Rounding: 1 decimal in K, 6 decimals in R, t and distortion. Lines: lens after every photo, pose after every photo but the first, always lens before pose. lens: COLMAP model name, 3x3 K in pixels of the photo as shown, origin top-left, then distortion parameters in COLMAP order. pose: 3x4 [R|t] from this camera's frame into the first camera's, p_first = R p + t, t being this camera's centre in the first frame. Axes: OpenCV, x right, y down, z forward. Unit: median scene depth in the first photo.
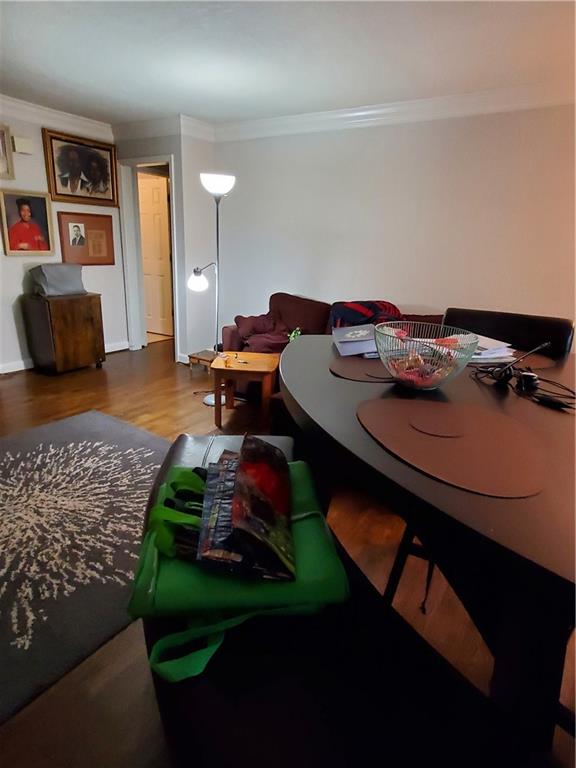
lens RADIAL K [[441.2, 0, 282.7], [0, 441.2, 386.5], [0, 0, 1]] dist [0.002297, 0.009110]
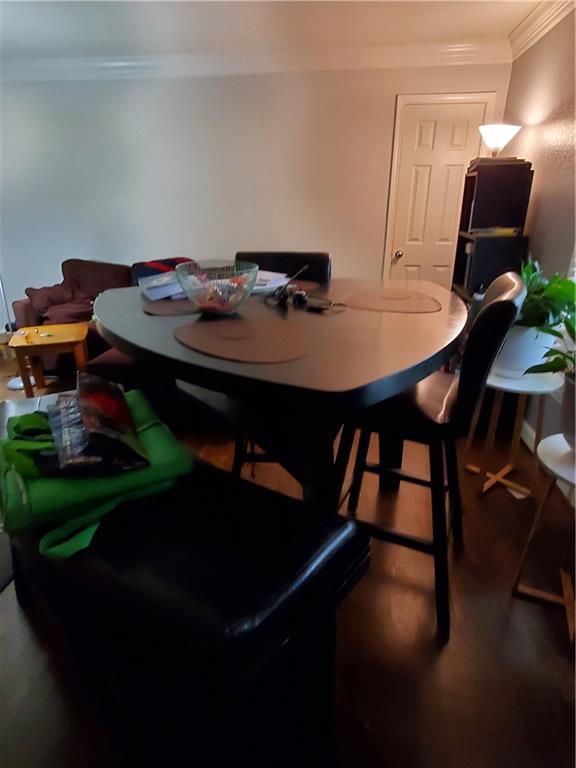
lens RADIAL K [[441.2, 0, 282.7], [0, 441.2, 386.5], [0, 0, 1]] dist [0.002297, 0.009110]
pose [[0.903931, -0.198971, 0.378576, -0.032906], [0.168924, 0.979317, 0.111365, 0.075520], [-0.392904, -0.036716, 0.918846, -0.161396]]
